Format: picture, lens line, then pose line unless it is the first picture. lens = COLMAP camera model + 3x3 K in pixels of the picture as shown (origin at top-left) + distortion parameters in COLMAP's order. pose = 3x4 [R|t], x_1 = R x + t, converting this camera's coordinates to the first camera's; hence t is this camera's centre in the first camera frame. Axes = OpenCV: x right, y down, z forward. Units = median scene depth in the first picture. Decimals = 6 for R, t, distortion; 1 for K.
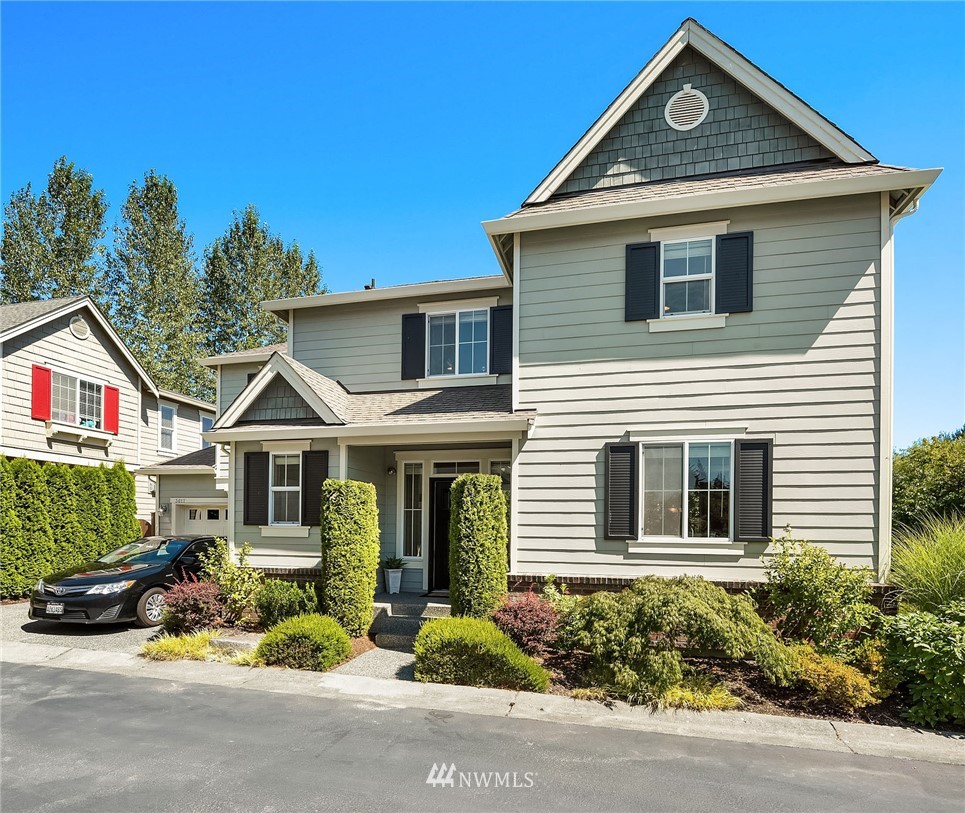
lens RADIAL K [[549.5, 0, 481.8], [0, 549.5, 492.3], [0, 0, 1]] dist [-0.003304, -0.001836]
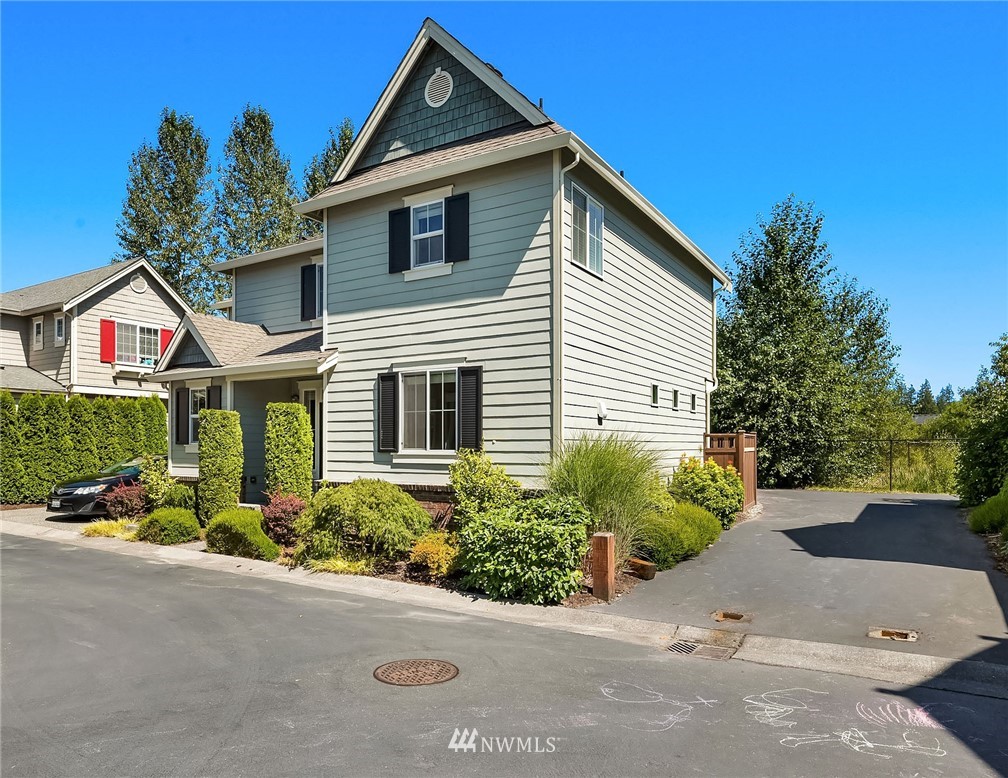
lens RADIAL K [[704.2, 0, 504.0], [0, 704.2, 389.0], [0, 0, 1]] dist [0.004416, 0.000528]
pose [[0.945056, -0.037089, -0.324797, 1.000593], [0.031106, 0.999238, -0.023593, -0.009692], [0.325424, 0.012194, 0.945489, -0.397114]]
